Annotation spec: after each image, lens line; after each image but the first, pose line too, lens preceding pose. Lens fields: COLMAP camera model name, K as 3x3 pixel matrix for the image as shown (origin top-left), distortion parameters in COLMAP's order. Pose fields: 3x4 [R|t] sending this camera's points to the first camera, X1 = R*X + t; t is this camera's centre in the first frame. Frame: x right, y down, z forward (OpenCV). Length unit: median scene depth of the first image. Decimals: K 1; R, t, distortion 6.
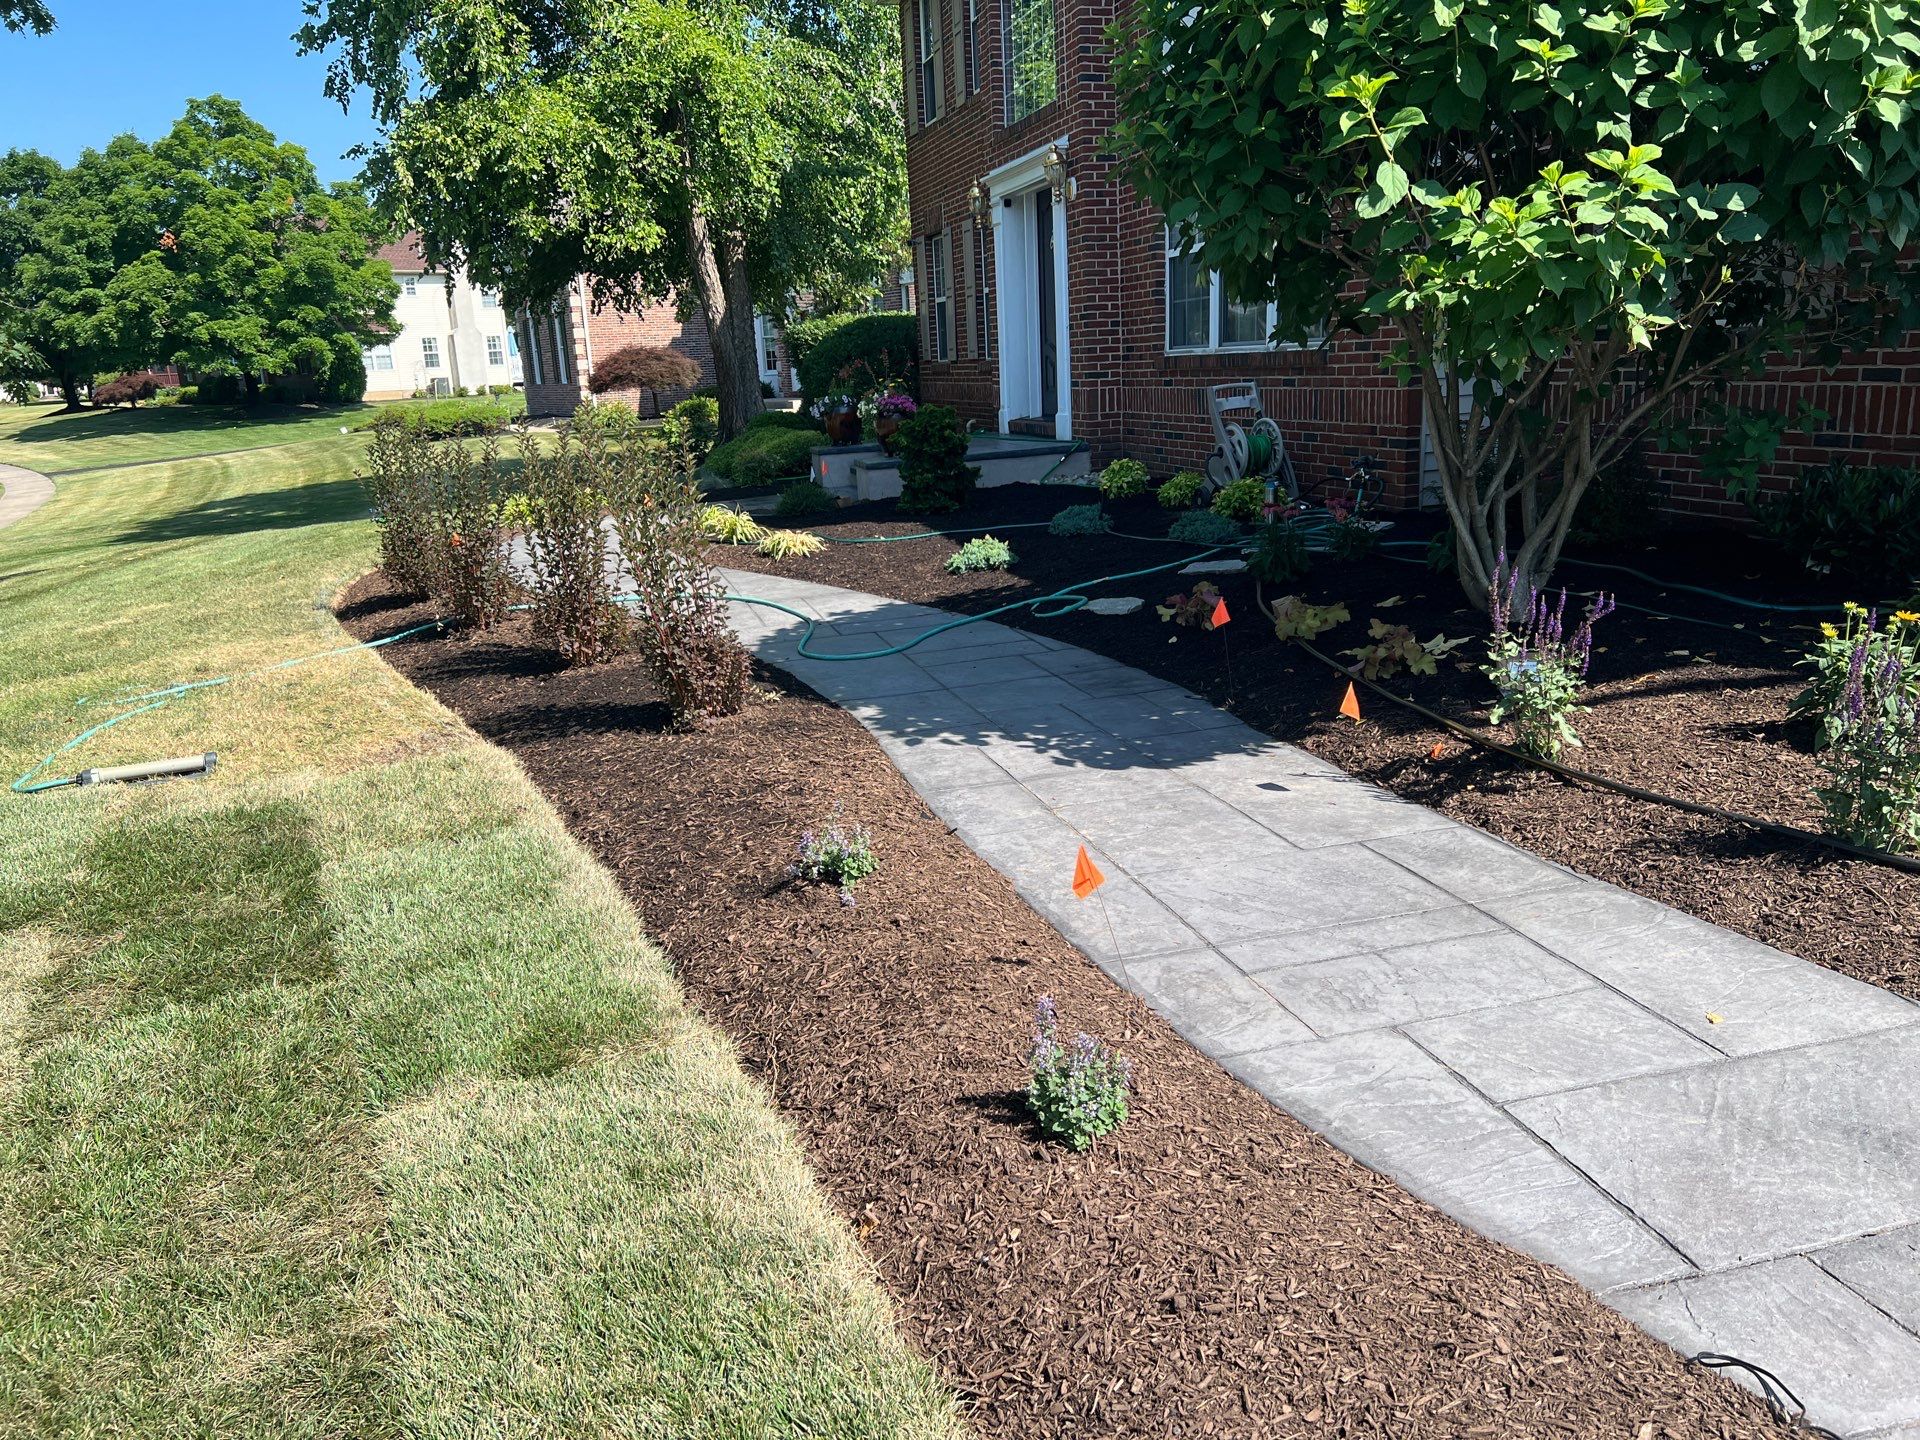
lens RADIAL K [[1440.2, 0, 984.0], [0, 1440.2, 696.1], [0, 0, 1]] dist [0.067333, -0.086474]
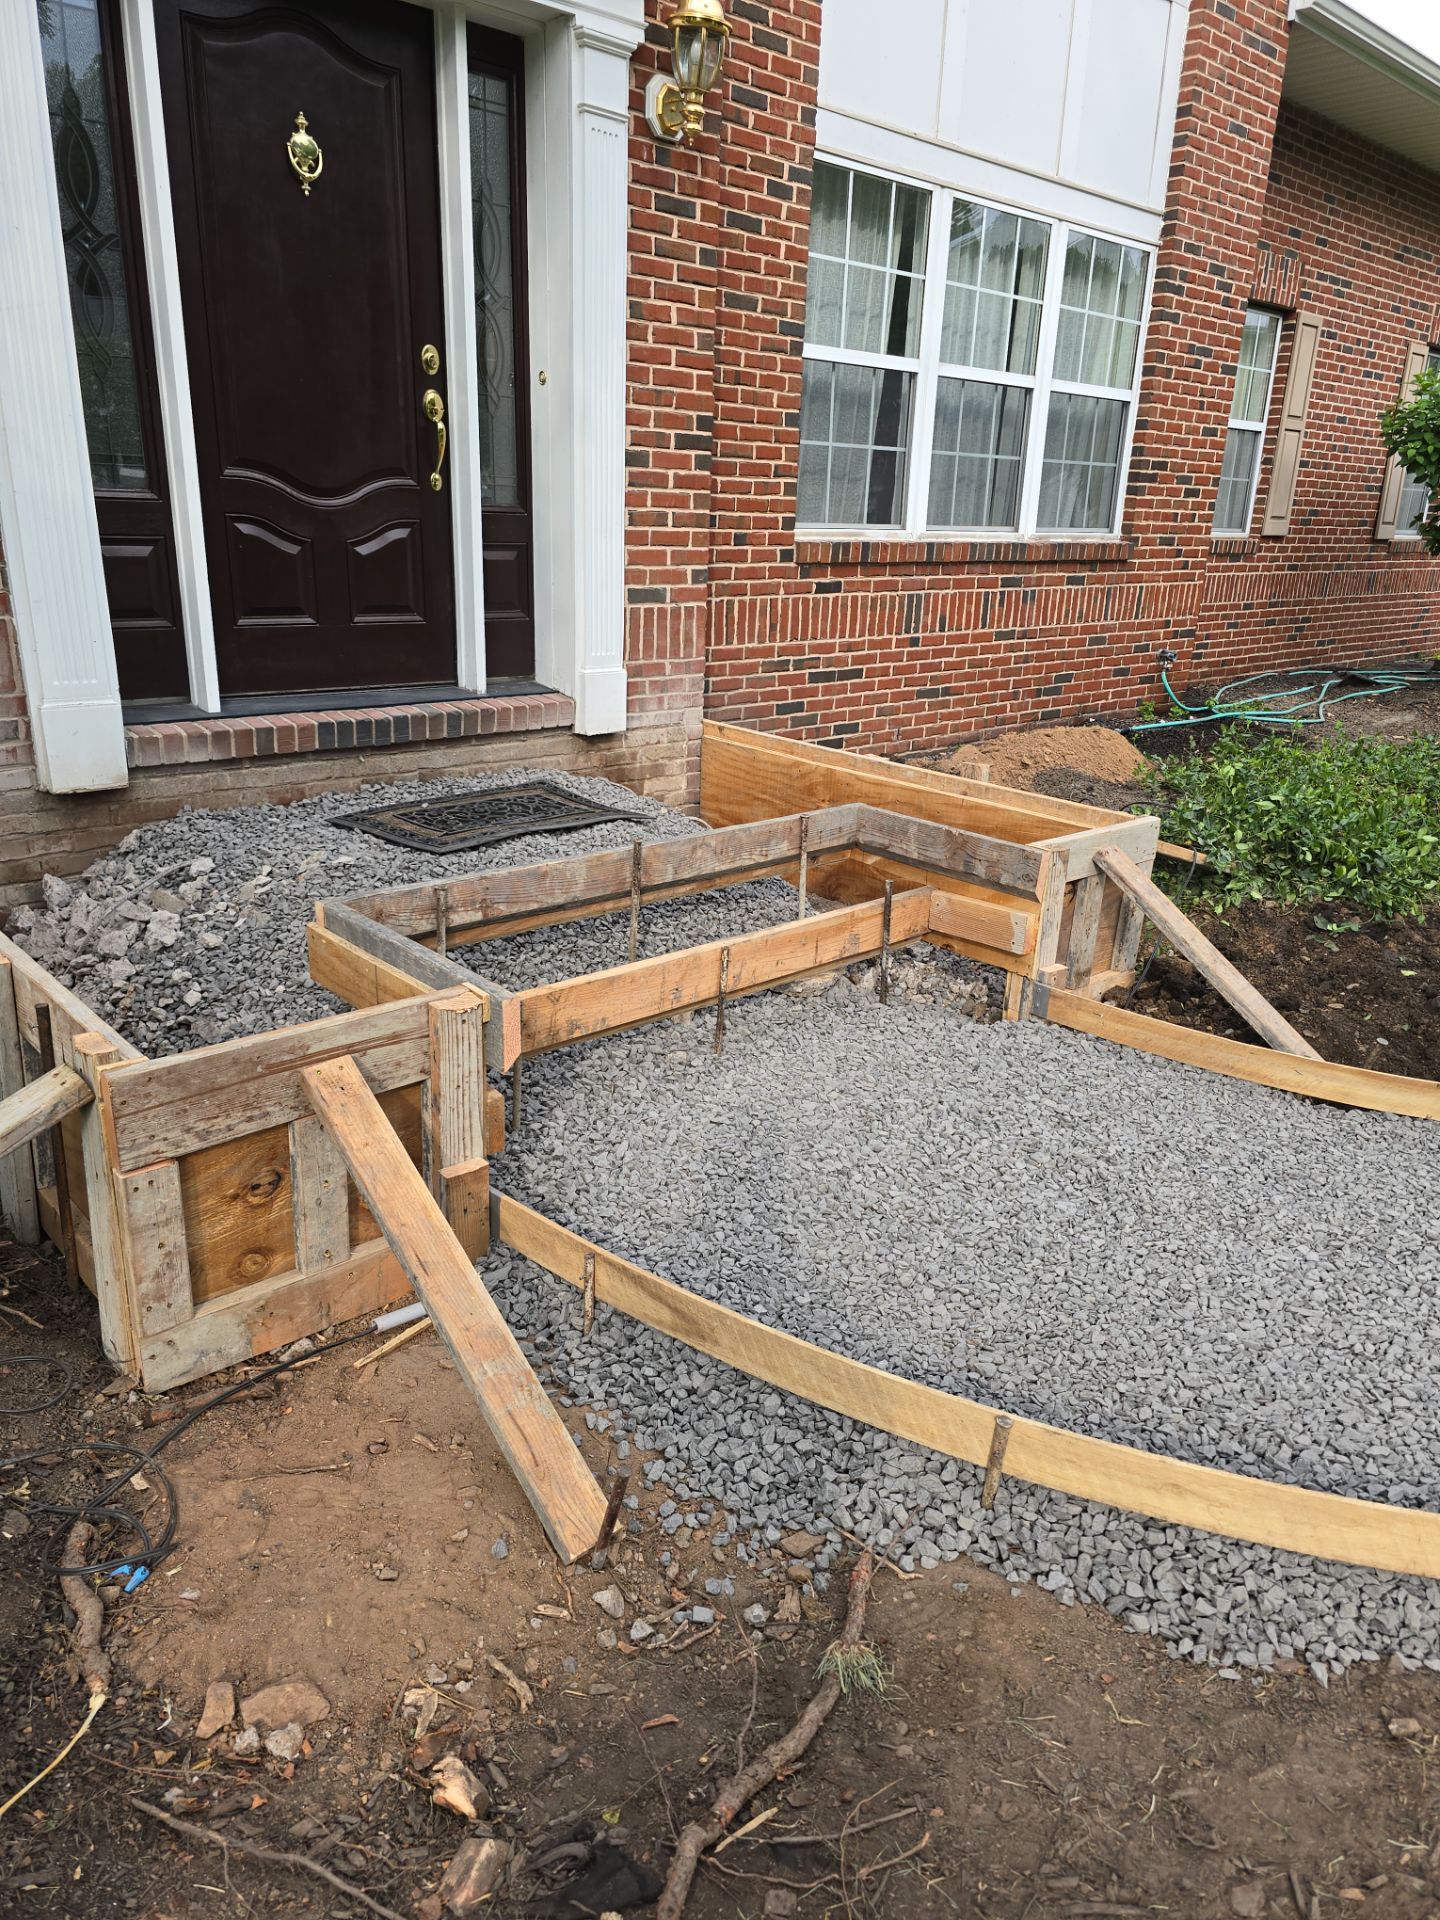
lens RADIAL K [[1295.6, 0, 737.5], [0, 1295.6, 961.1], [0, 0, 1]] dist [0.063215, -0.059340]
pose [[-0.456110, -0.266098, 0.849209, -0.361041], [0.187494, 0.904096, 0.384000, -0.300372], [-0.869948, 0.334368, -0.362476, 1.323719]]
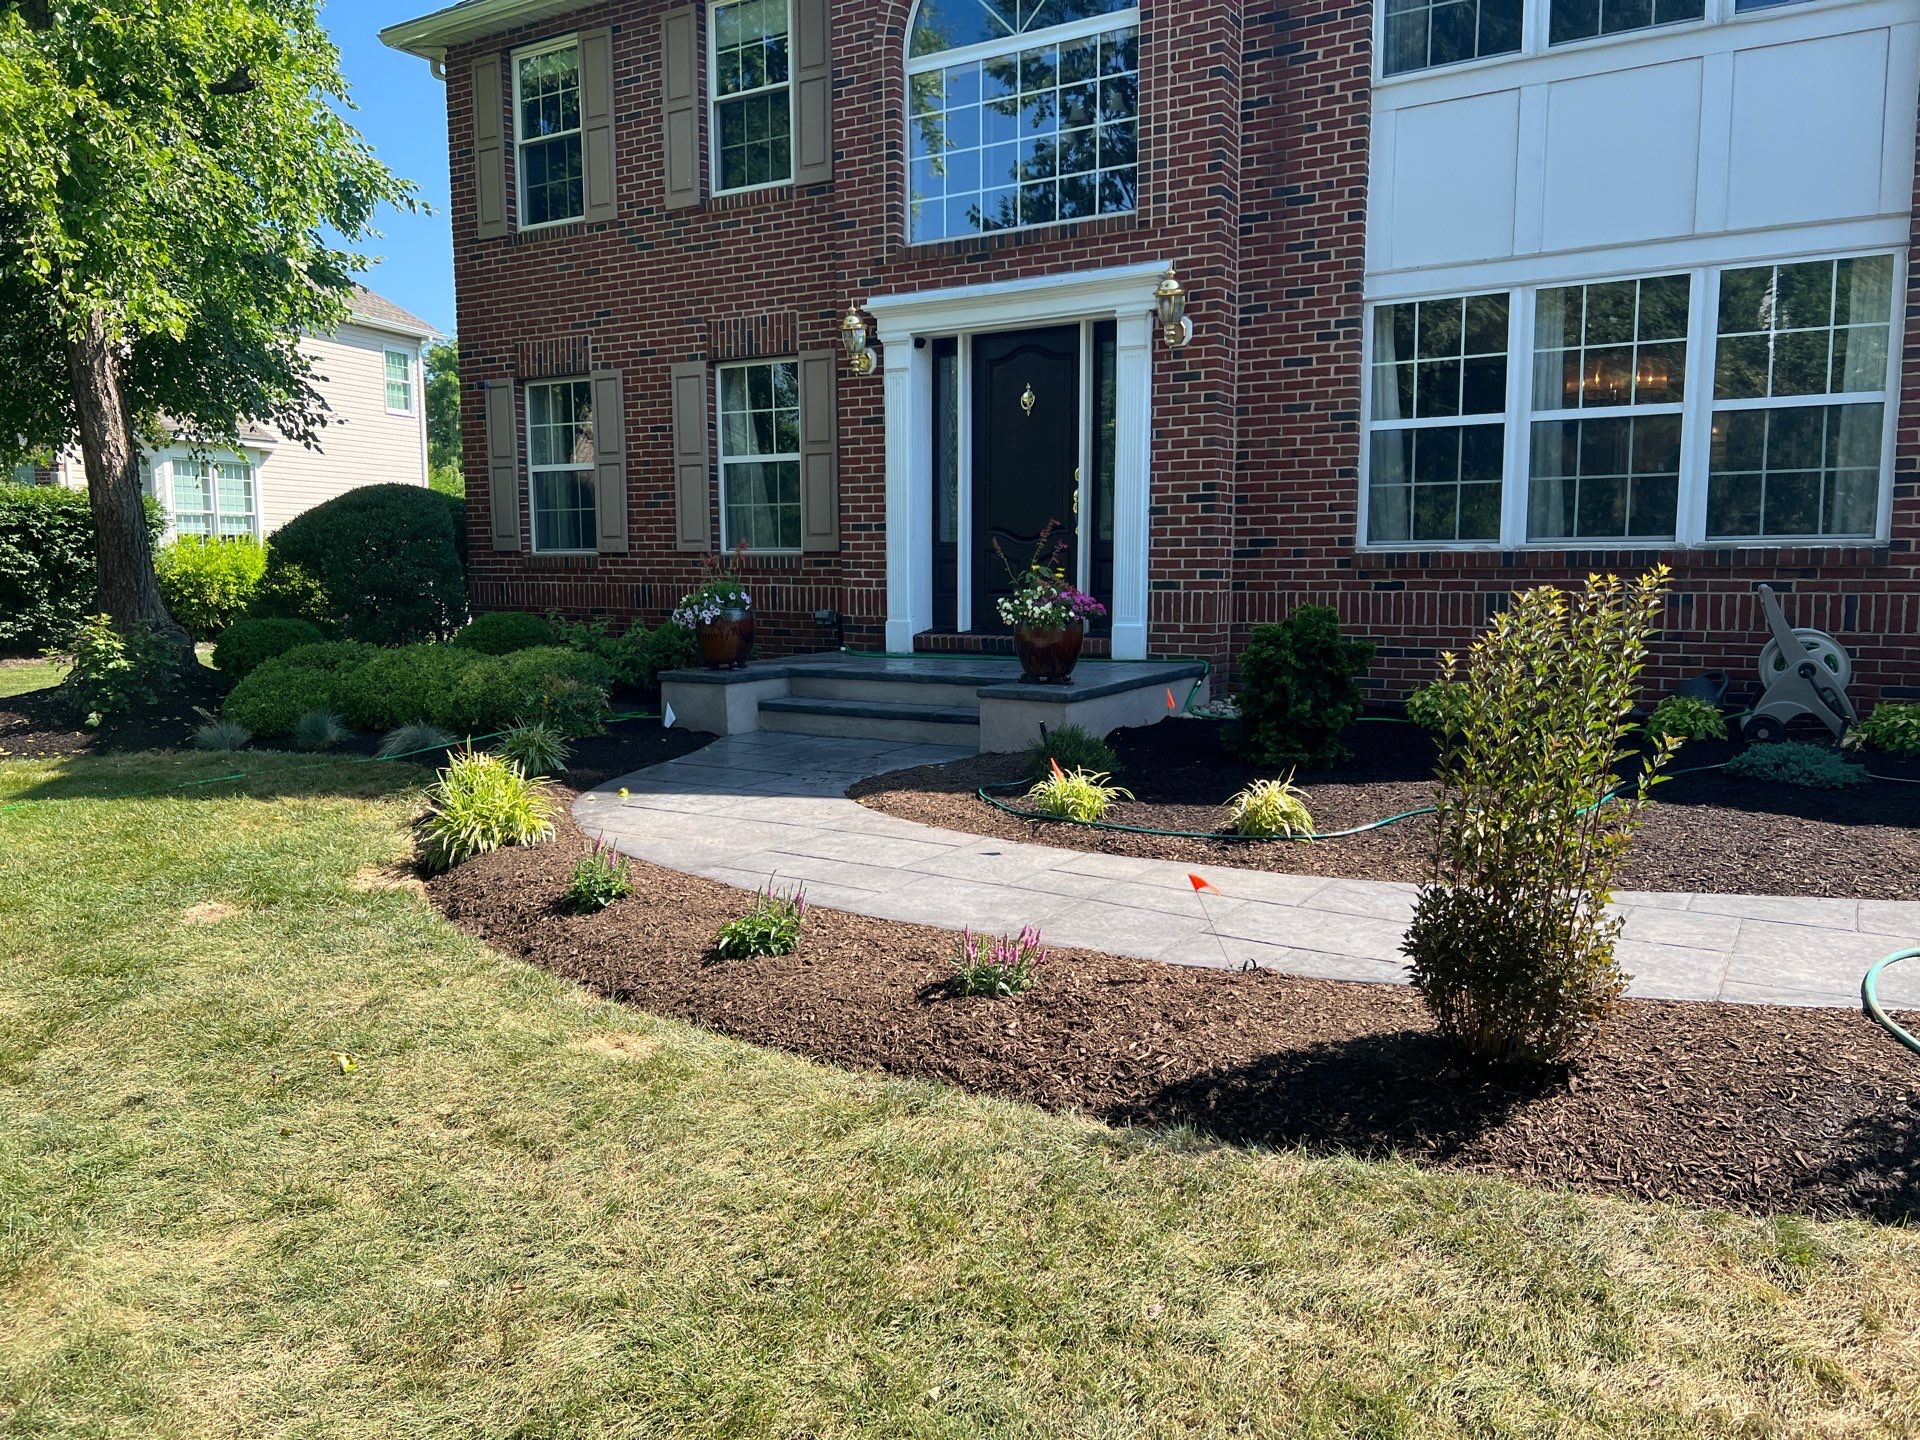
lens RADIAL K [[1442.9, 0, 952.6], [0, 1442.9, 727.7], [0, 0, 1]] dist [0.072200, -0.086152]
pose [[0.739444, -0.033784, 0.672370, -0.597257], [0.123798, 0.988532, -0.086478, -0.105879], [-0.661738, 0.147184, 0.735146, 0.612568]]
